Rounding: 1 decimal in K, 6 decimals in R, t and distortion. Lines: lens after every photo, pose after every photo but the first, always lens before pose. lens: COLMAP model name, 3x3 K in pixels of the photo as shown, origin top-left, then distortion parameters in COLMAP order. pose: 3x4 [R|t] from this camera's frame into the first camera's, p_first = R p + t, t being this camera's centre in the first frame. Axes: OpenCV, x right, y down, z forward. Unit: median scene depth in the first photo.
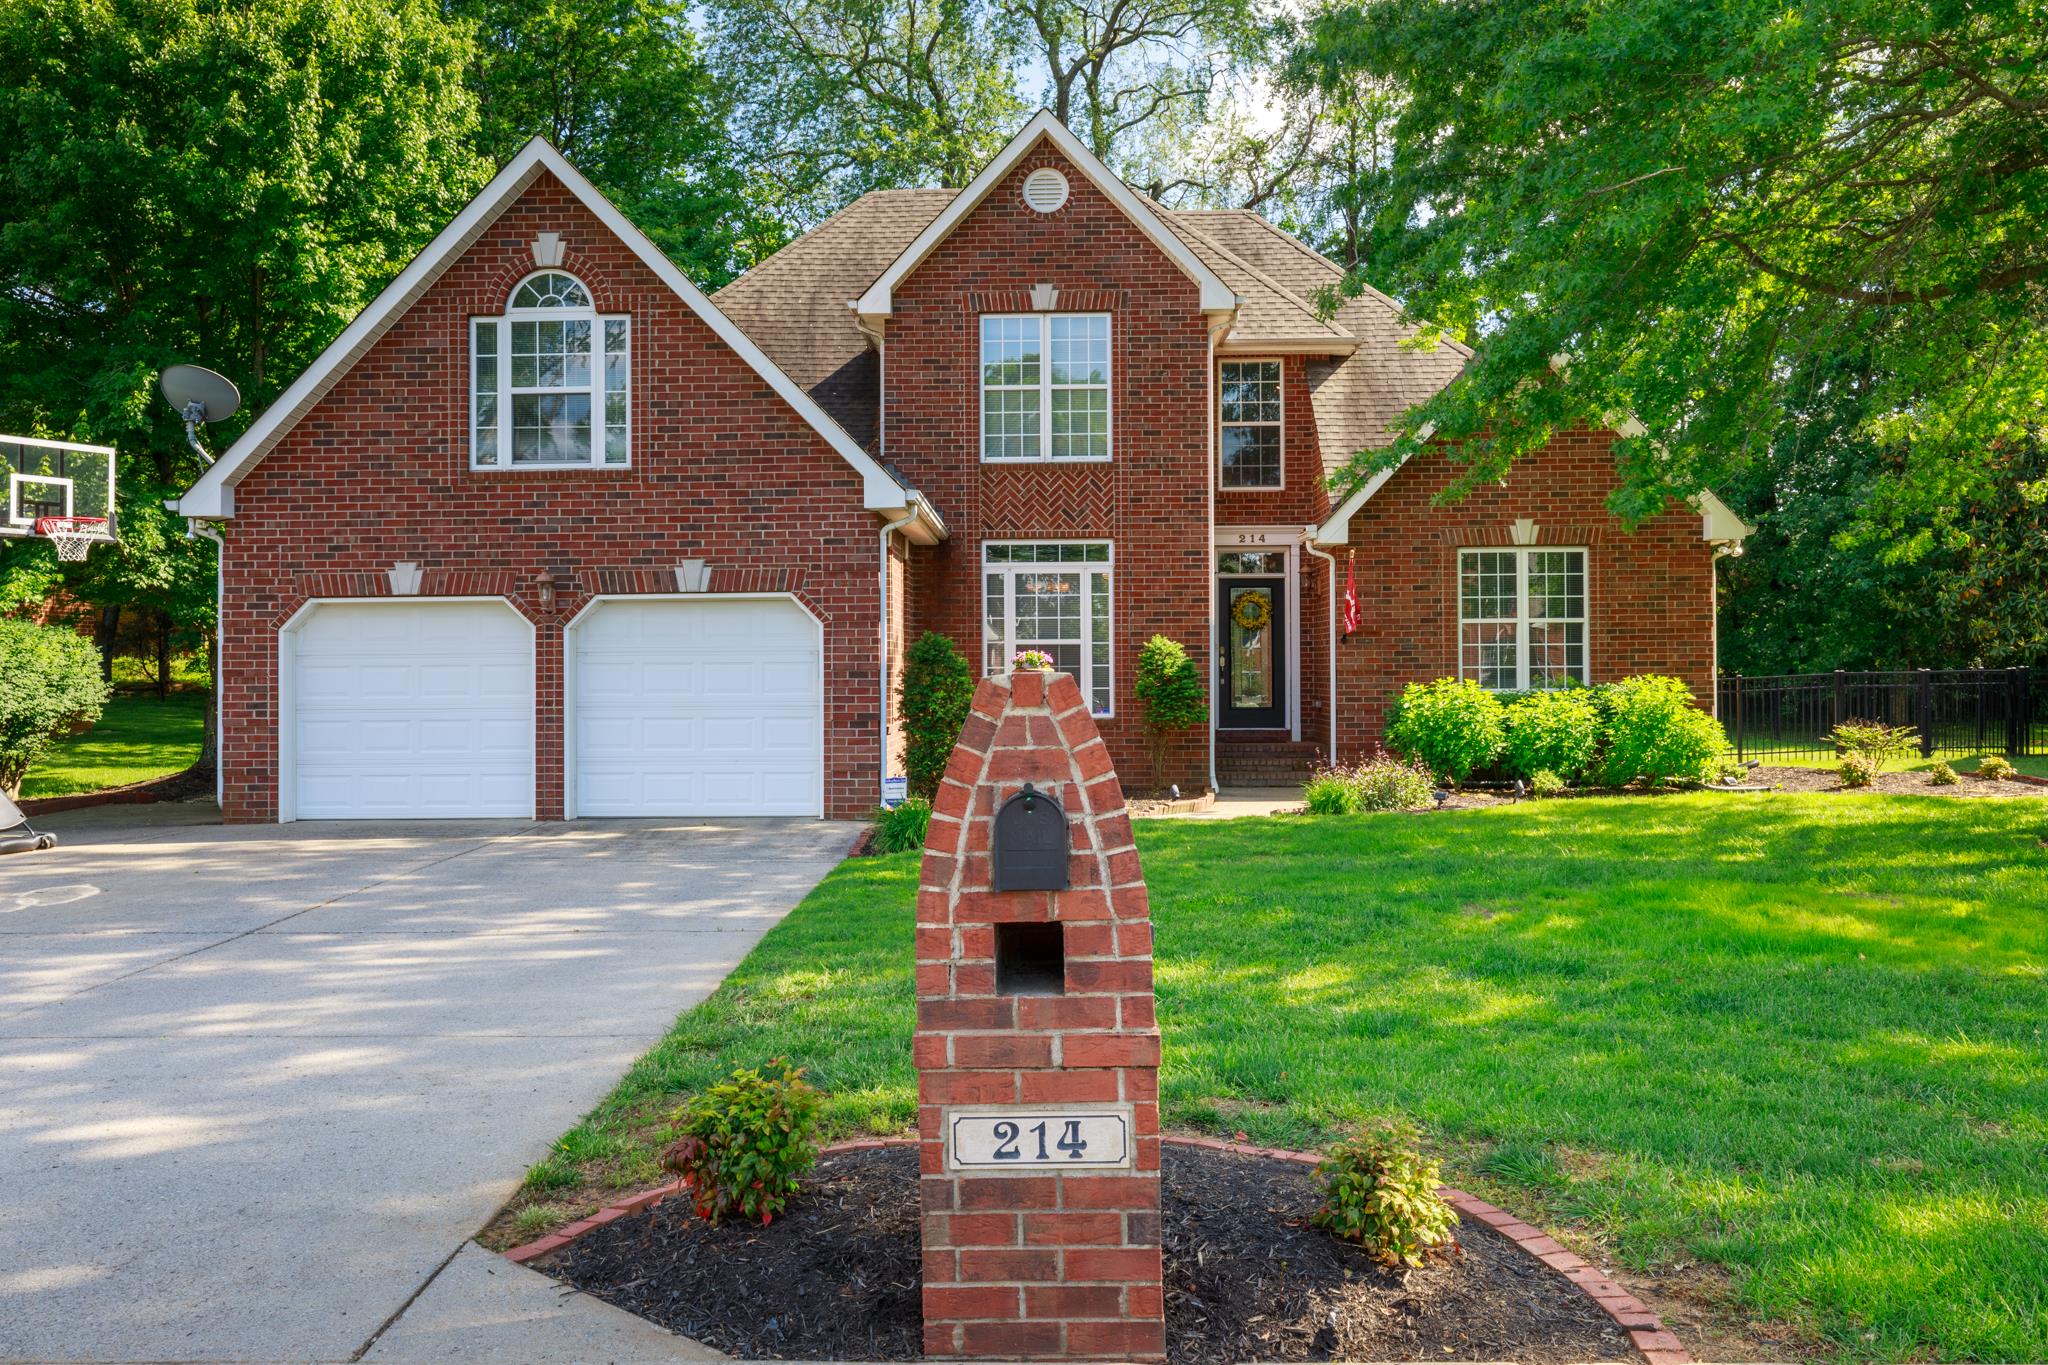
lens RADIAL K [[1735.8, 0, 1129.7], [0, 1735.8, 663.3], [0, 0, 1]] dist [0.000009, 0.002743]
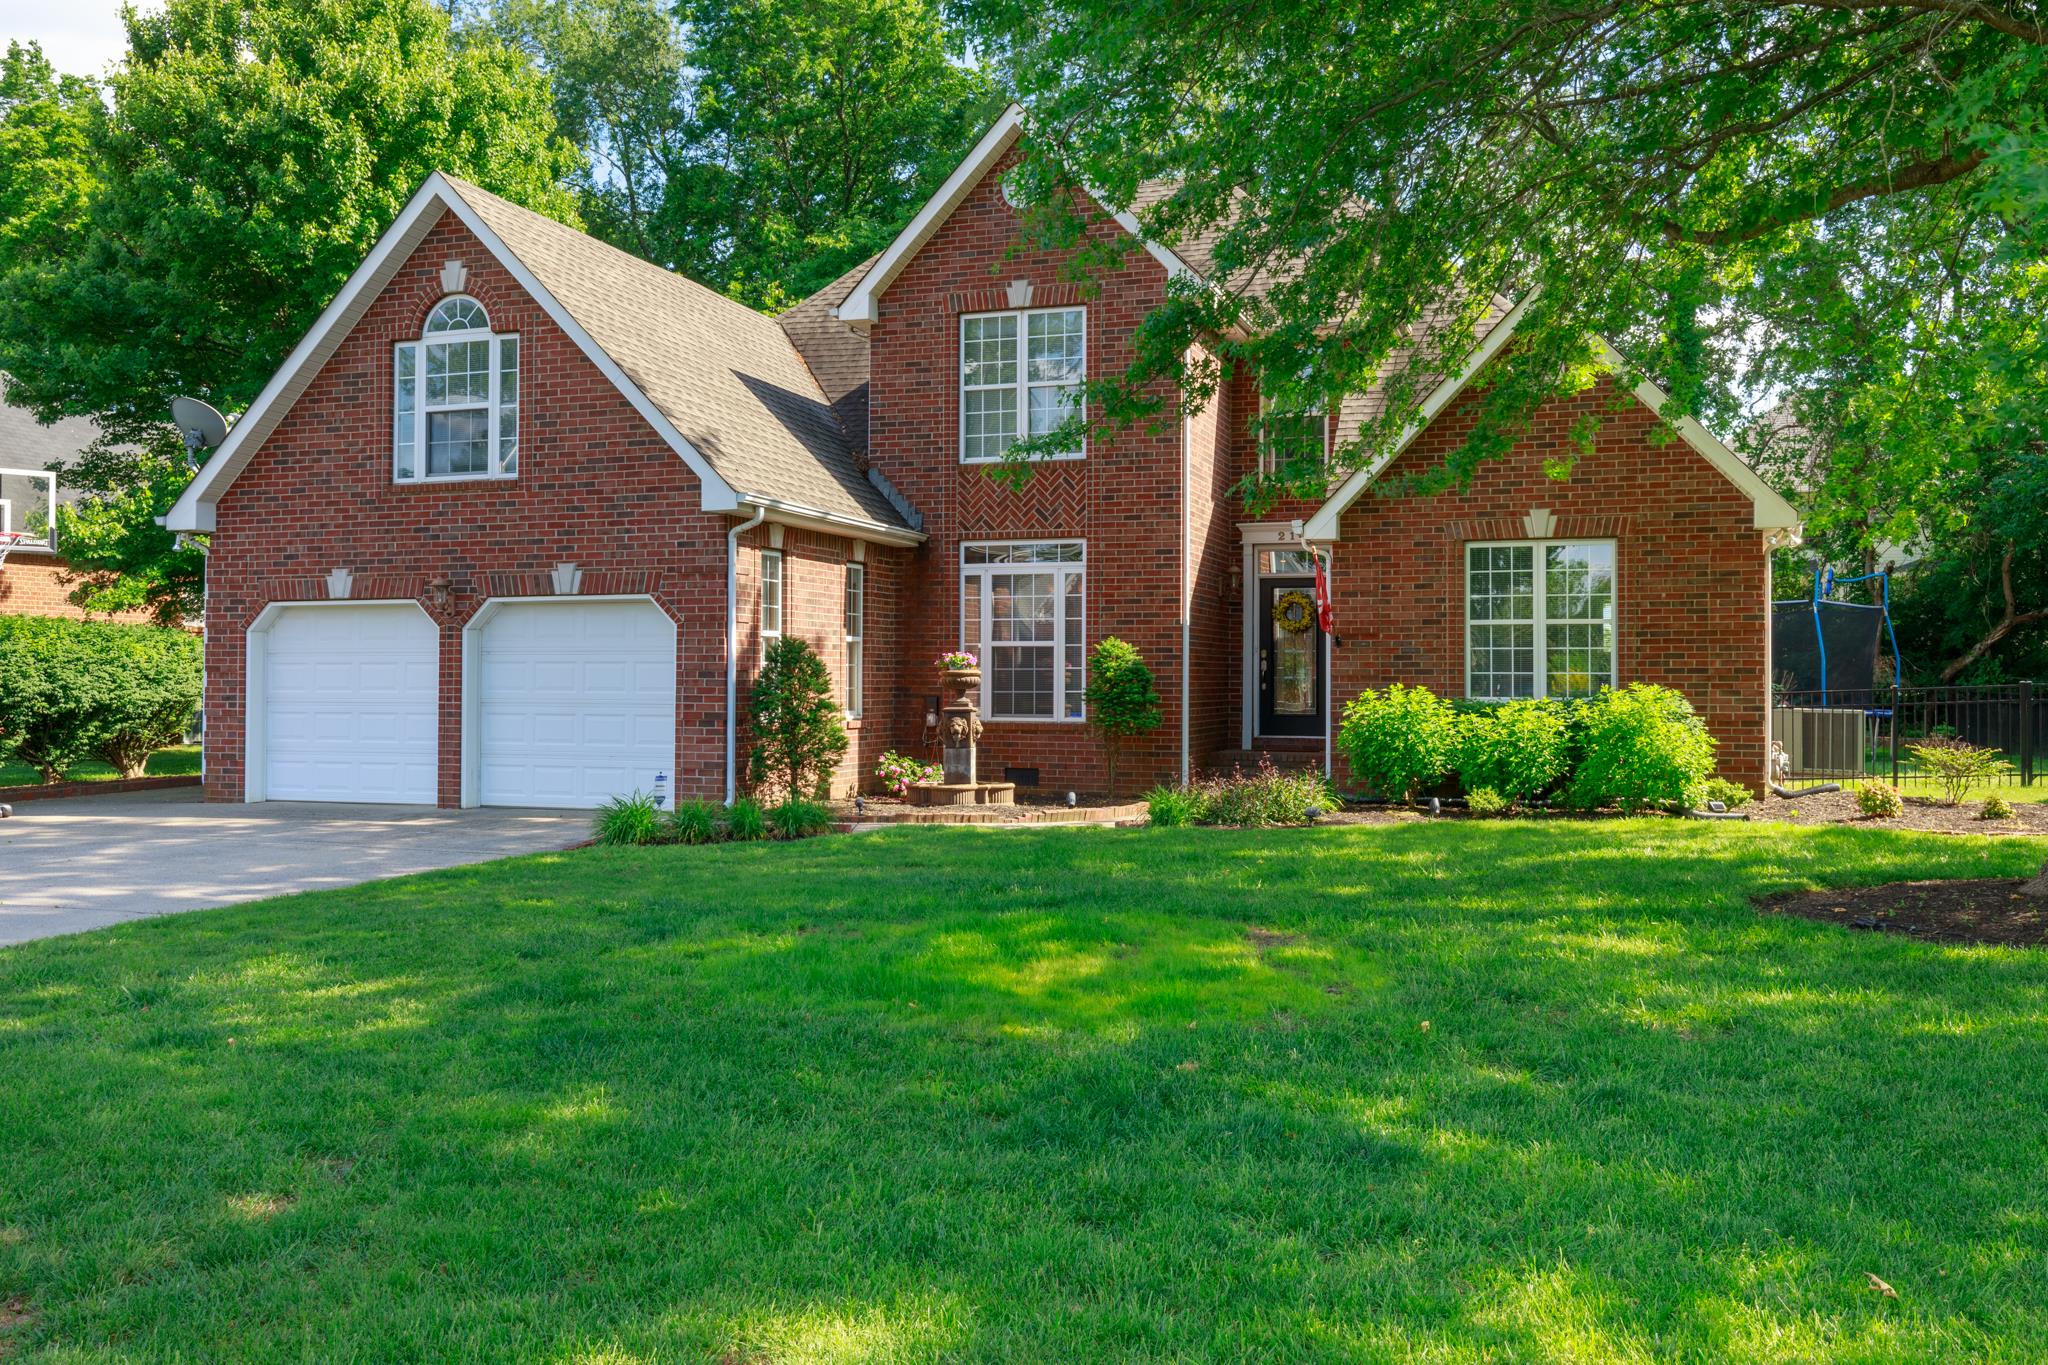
lens RADIAL K [[1735.8, 0, 989.9], [0, 1735.8, 656.3], [0, 0, 1]] dist [0.000009, 0.002743]
pose [[0.954019, 0.004526, -0.299713, 0.302536], [-0.006742, 0.999957, -0.006359, 0.001271], [0.299671, 0.008087, 0.954008, 0.075700]]
